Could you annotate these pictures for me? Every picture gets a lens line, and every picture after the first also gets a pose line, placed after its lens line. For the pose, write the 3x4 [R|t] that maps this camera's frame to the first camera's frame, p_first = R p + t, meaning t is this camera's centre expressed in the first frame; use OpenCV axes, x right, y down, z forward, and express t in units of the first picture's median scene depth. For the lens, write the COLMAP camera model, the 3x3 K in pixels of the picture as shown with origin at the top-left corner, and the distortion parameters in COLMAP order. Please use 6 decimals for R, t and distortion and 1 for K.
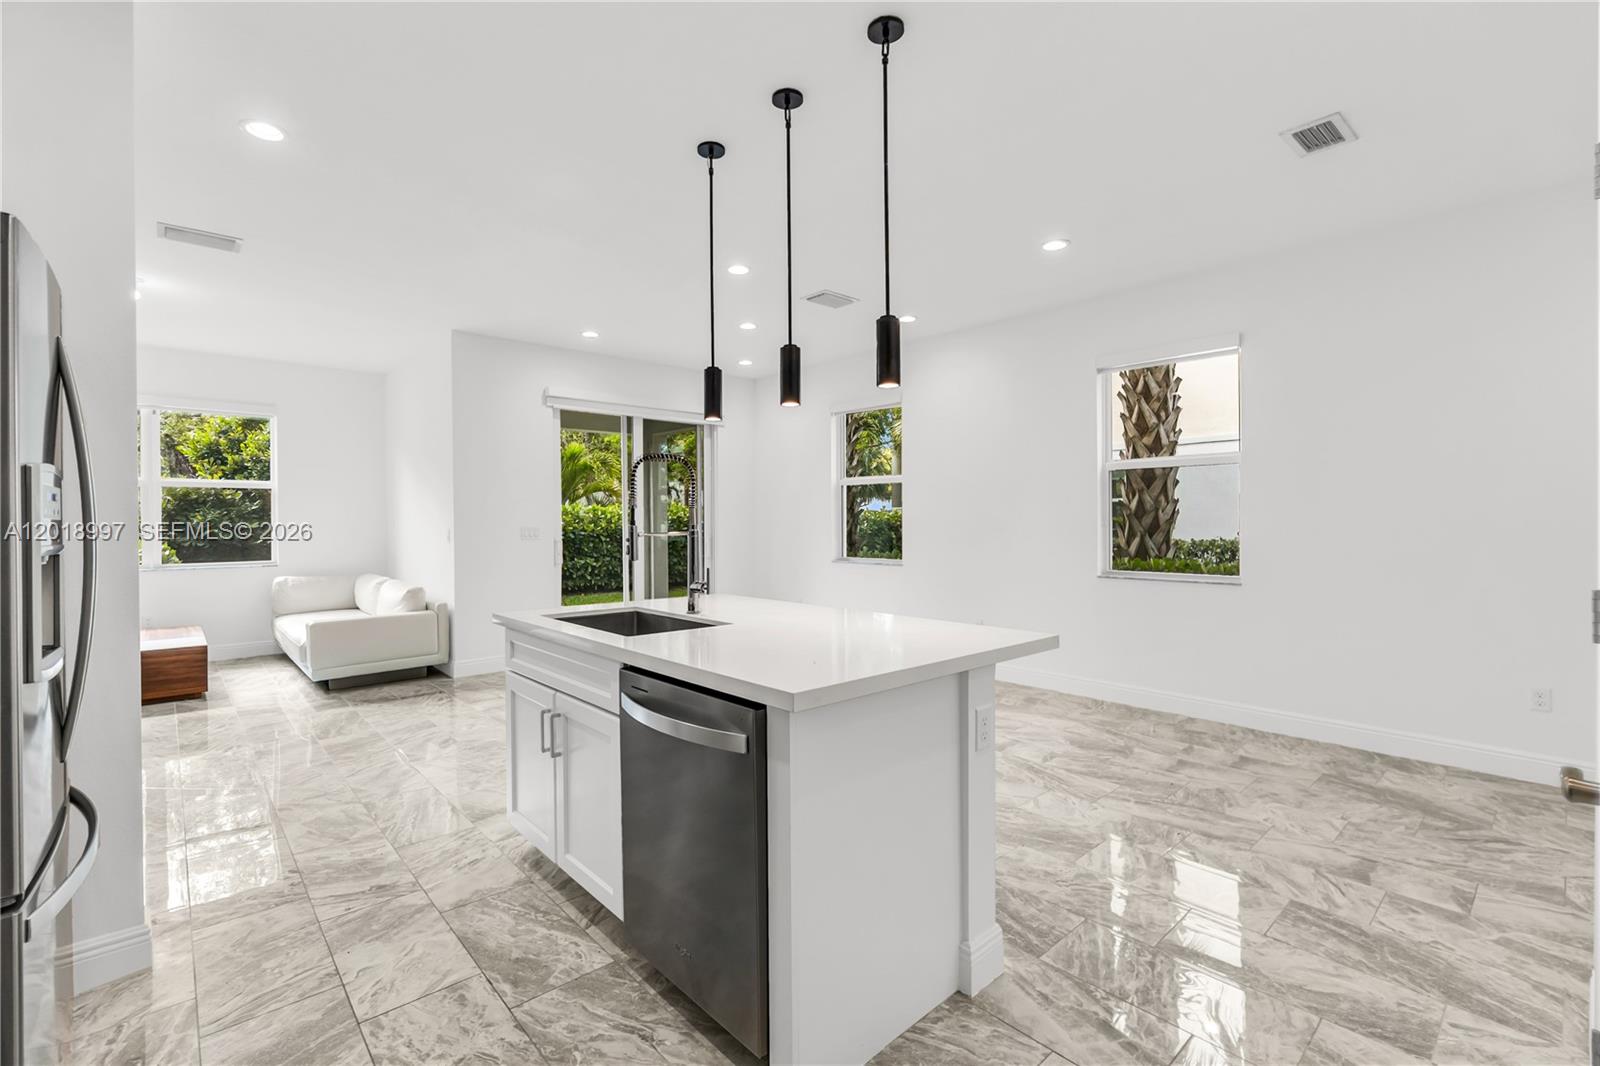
lens RADIAL K [[703.5, 0, 787.5], [0, 703.5, 523.3], [0, 0, 1]] dist [-0.004972, -0.000423]
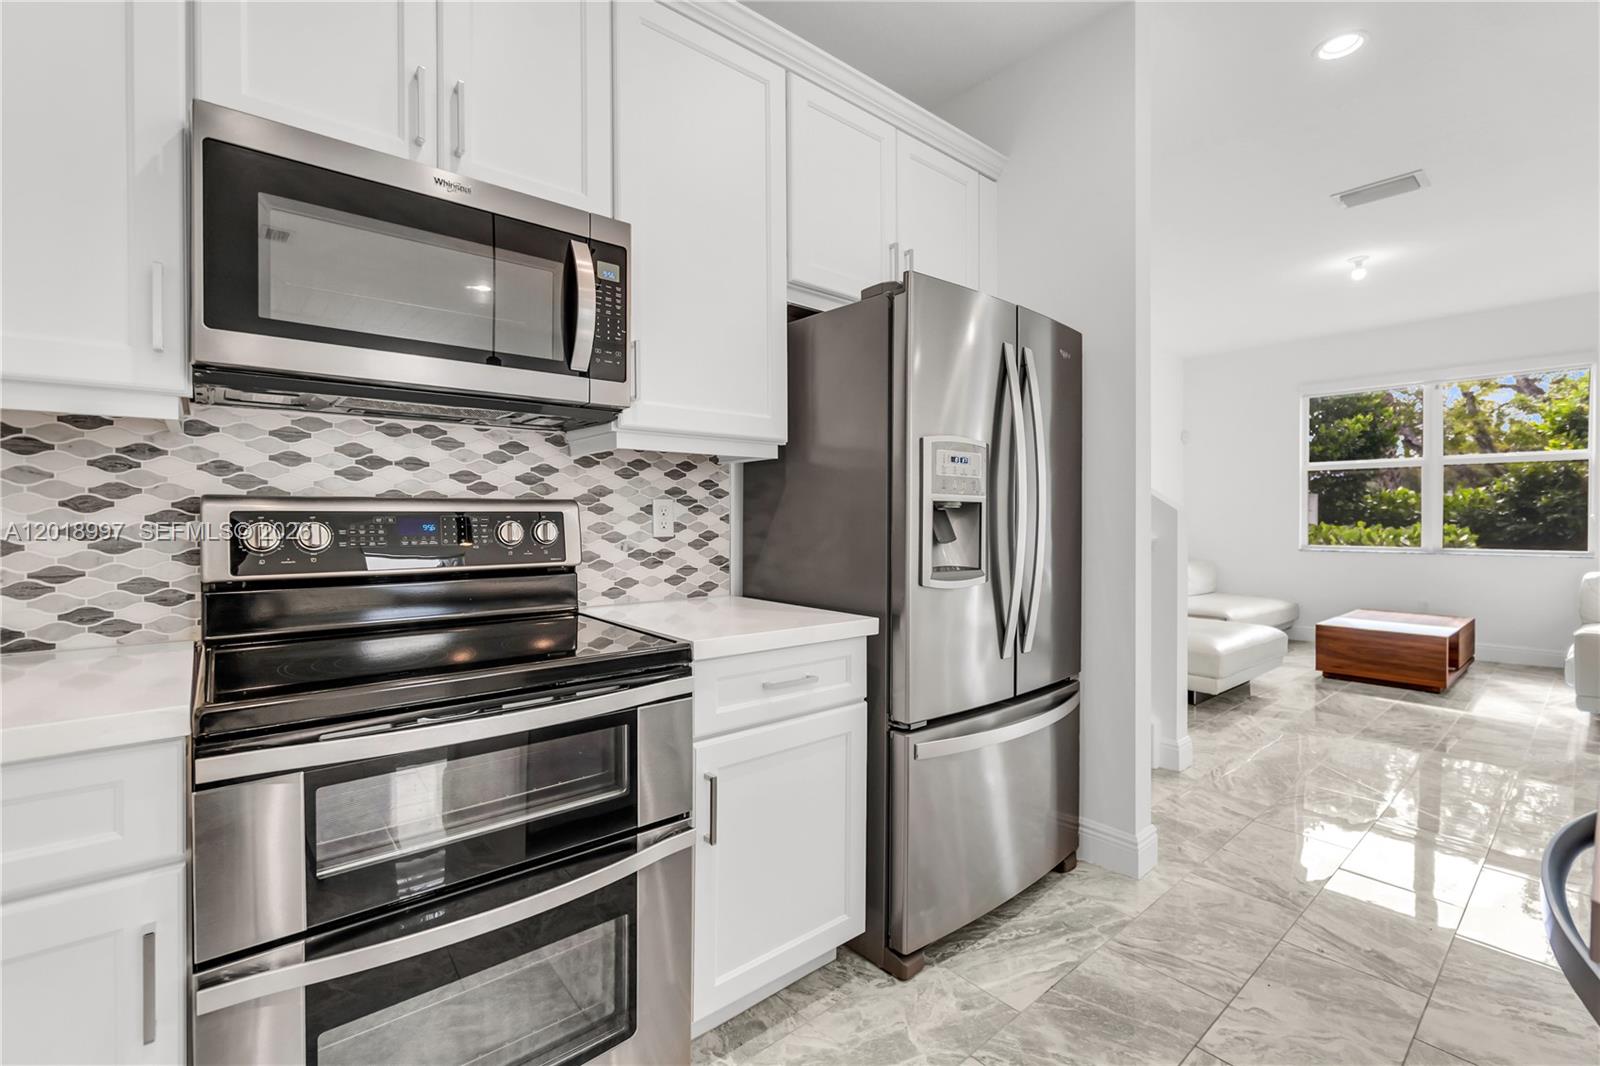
lens RADIAL K [[703.5, 0, 790.4], [0, 703.5, 528.6], [0, 0, 1]] dist [-0.004972, -0.000423]
pose [[-0.036672, 0.022876, -0.999065, 0.210522], [-0.003206, 0.999730, 0.023009, 0.036995], [0.999322, 0.004047, -0.036589, 0.408542]]
